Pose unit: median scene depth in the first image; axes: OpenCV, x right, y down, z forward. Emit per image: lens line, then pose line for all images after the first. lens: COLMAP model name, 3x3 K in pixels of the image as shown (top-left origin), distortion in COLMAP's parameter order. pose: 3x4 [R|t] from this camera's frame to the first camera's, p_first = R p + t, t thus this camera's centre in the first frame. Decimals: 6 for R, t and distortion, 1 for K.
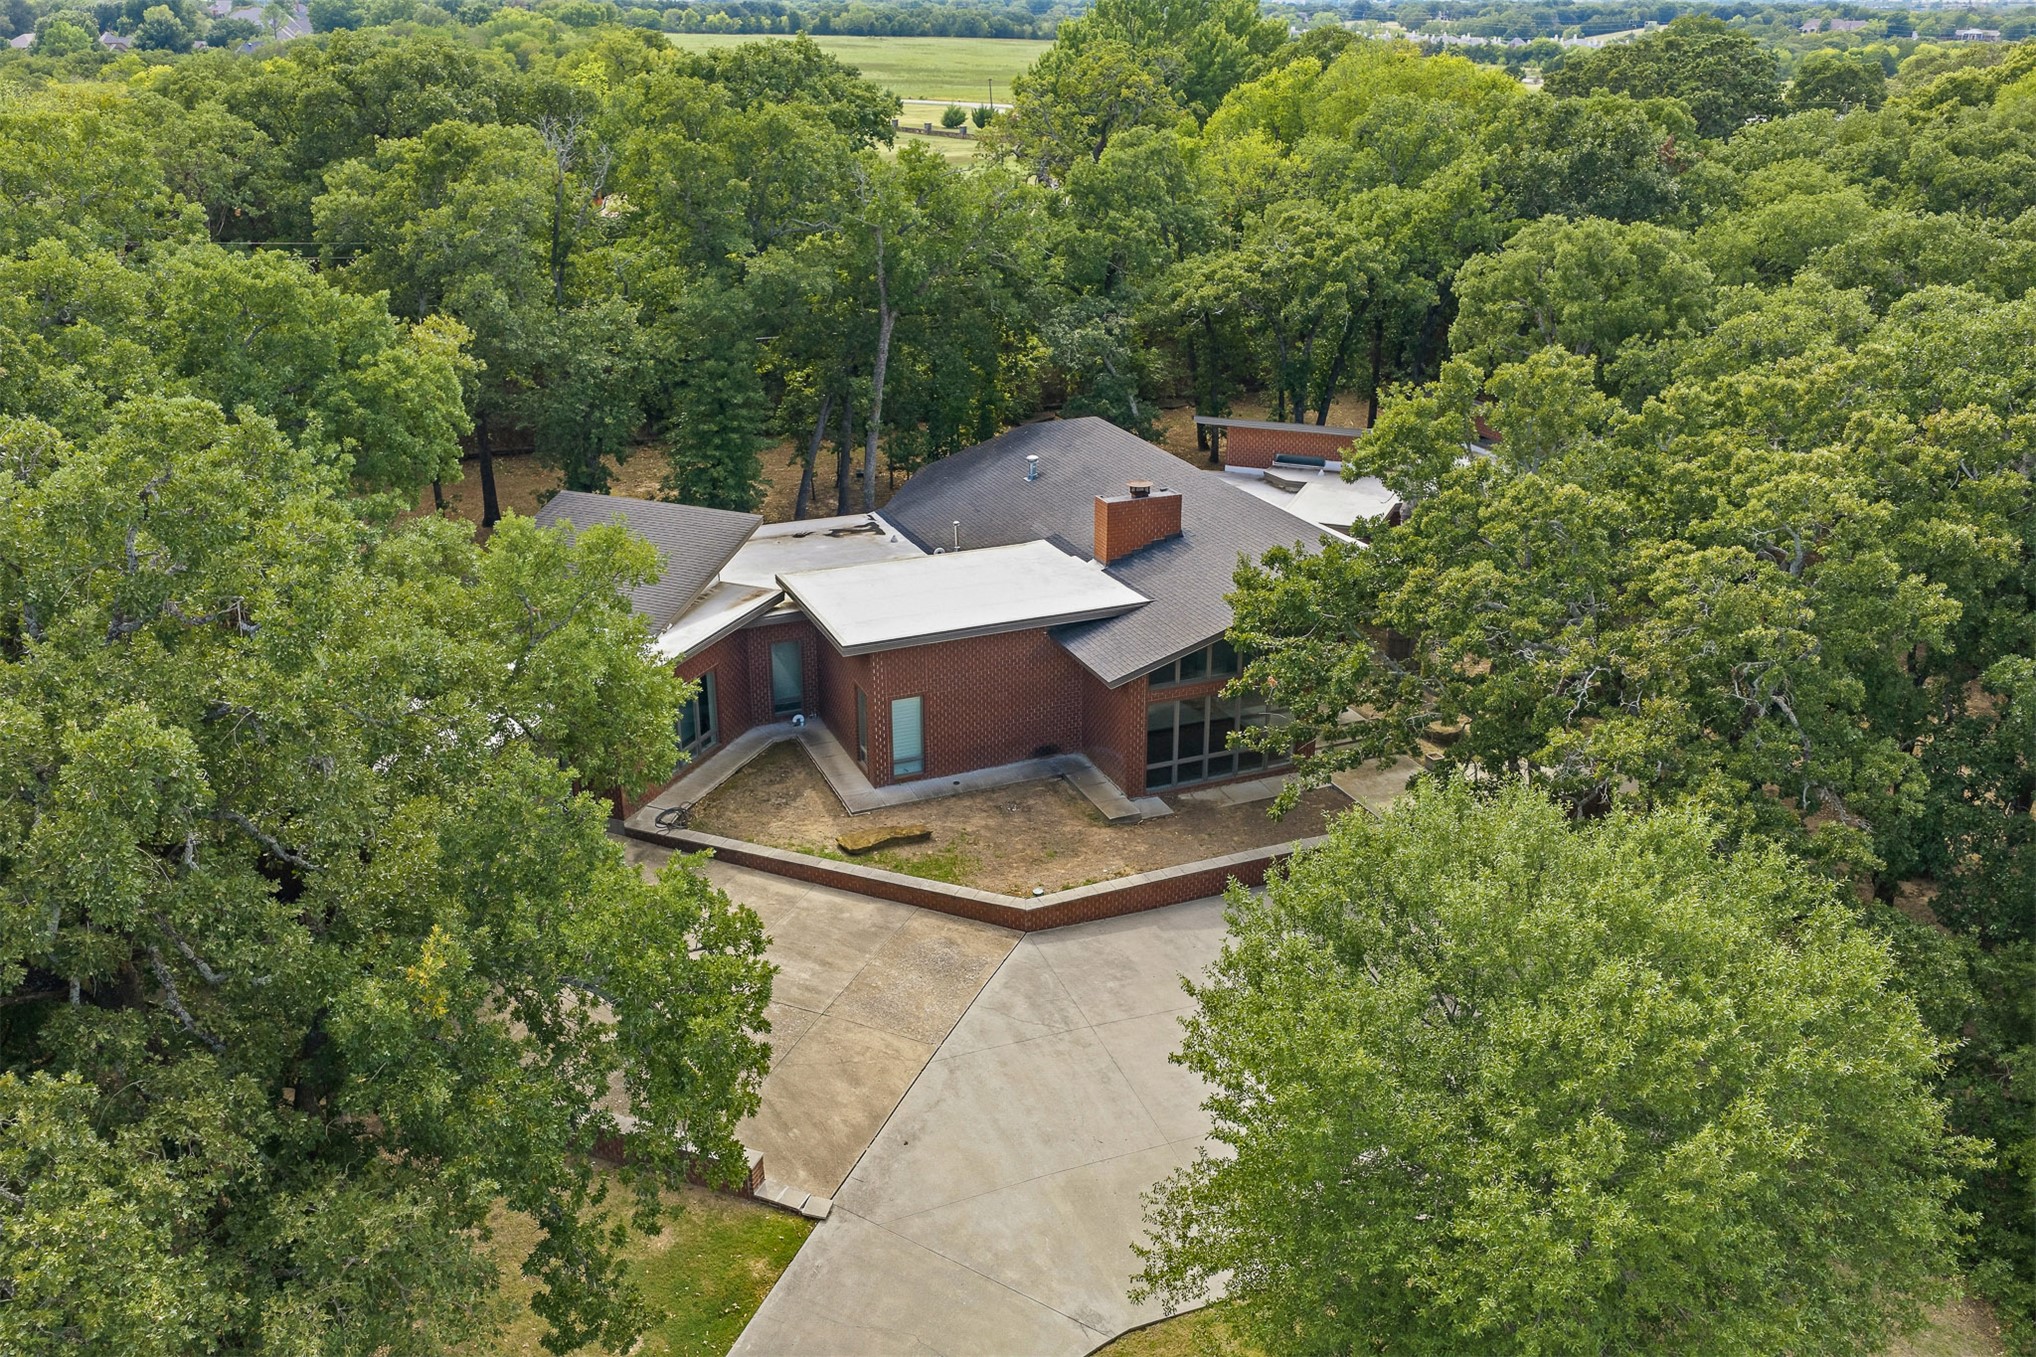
lens RADIAL K [[1731.1, 0, 1013.3], [0, 1731.1, 676.3], [0, 0, 1]] dist [0.003643, 0.001691]
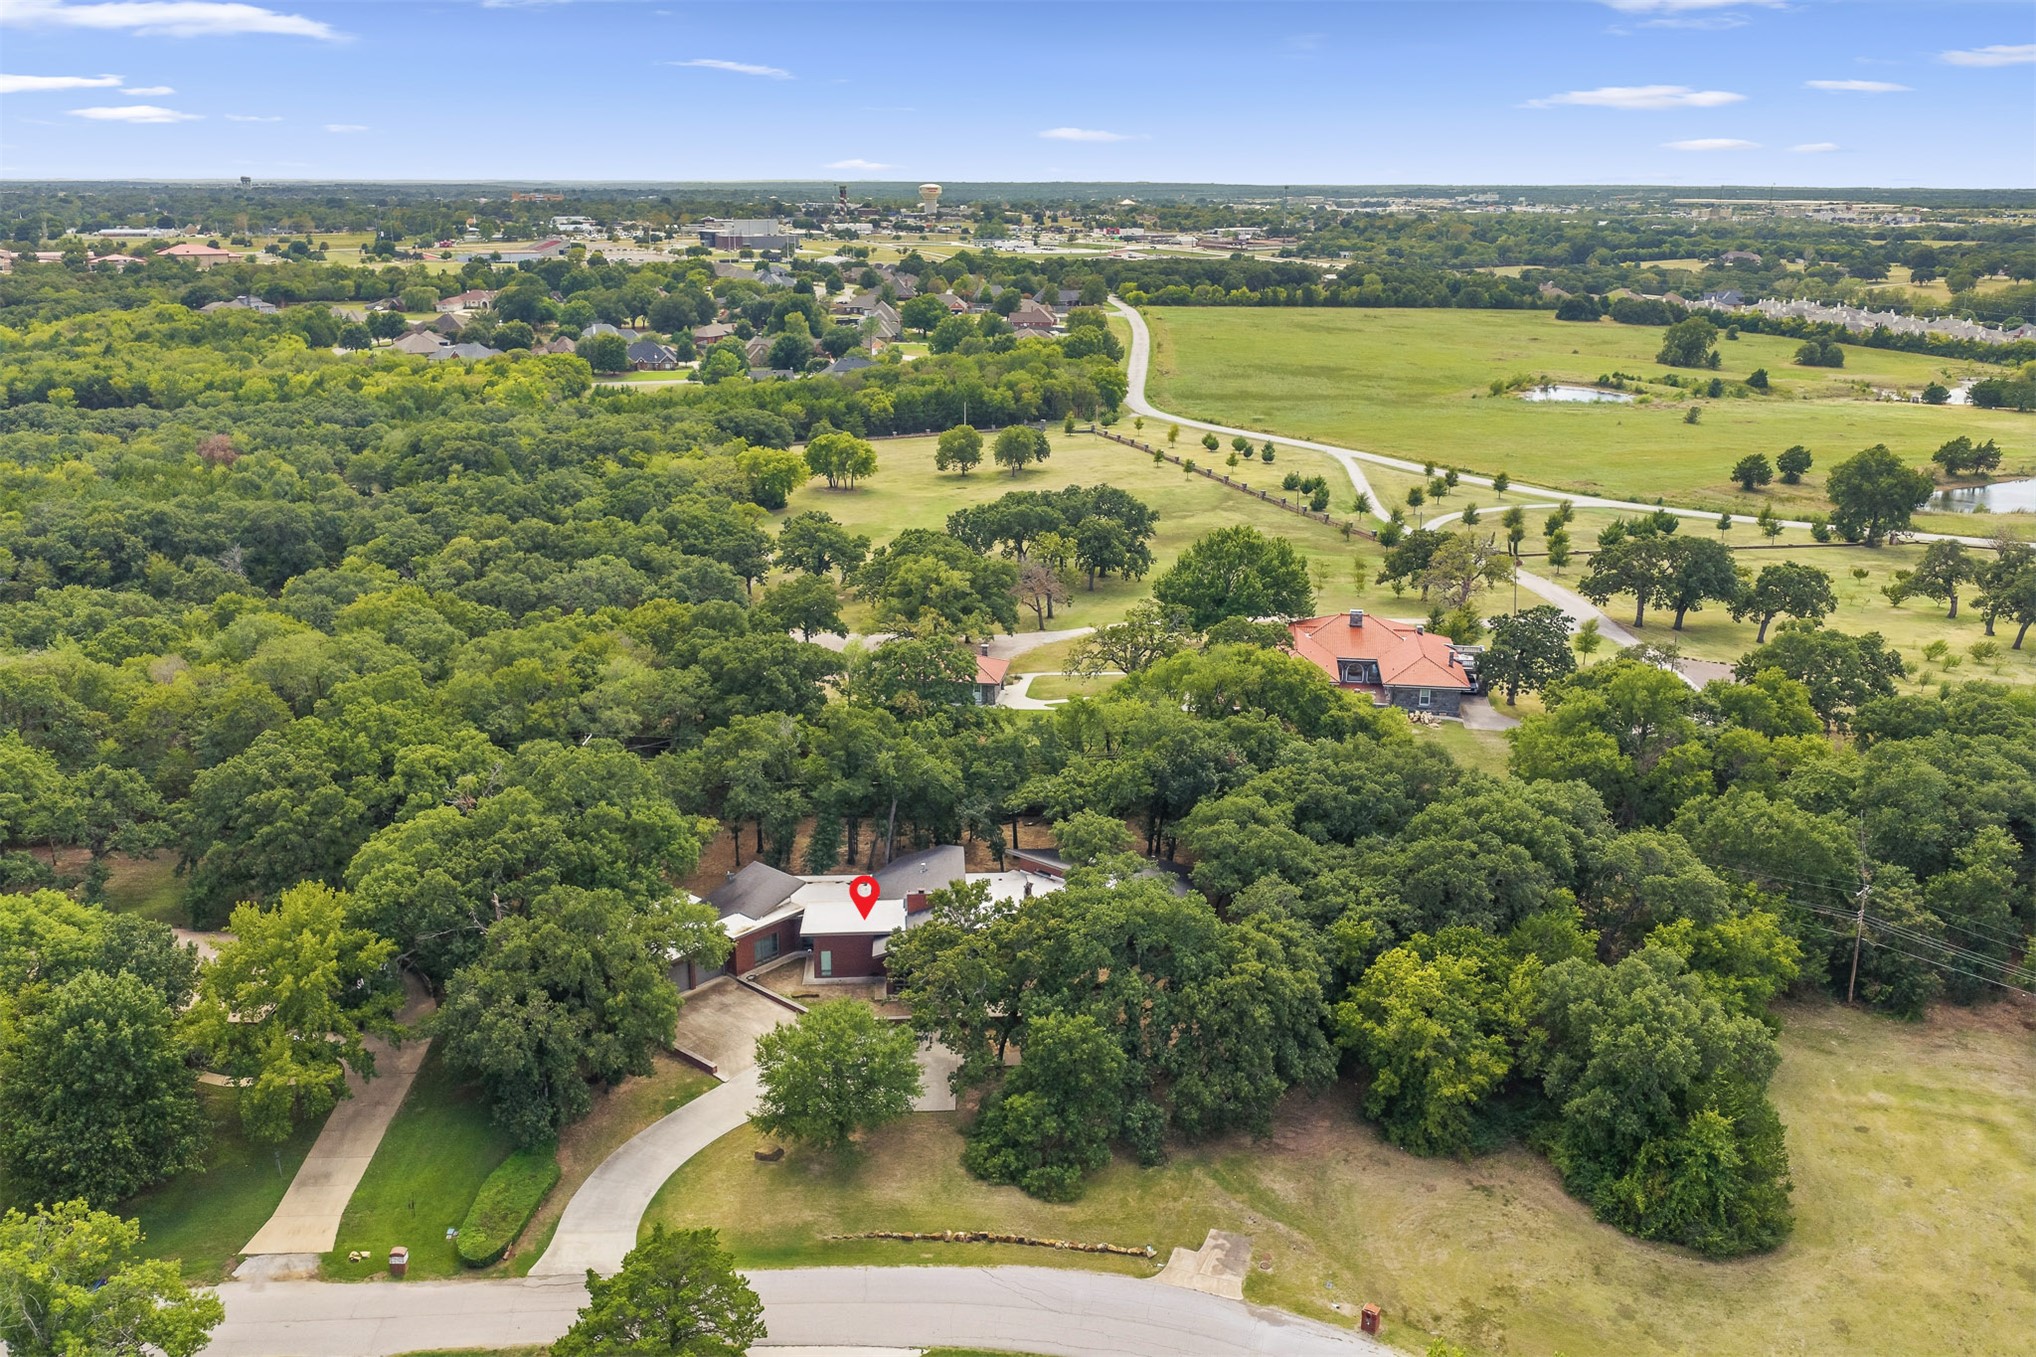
lens RADIAL K [[1731.1, 0, 1019.7], [0, 1731.1, 681.6], [0, 0, 1]] dist [0.003643, 0.001691]
pose [[0.945797, 0.097311, -0.309836, 1.192882], [-0.125120, 0.989588, -0.071135, -0.291443], [0.299687, 0.106046, 0.948125, -1.925620]]
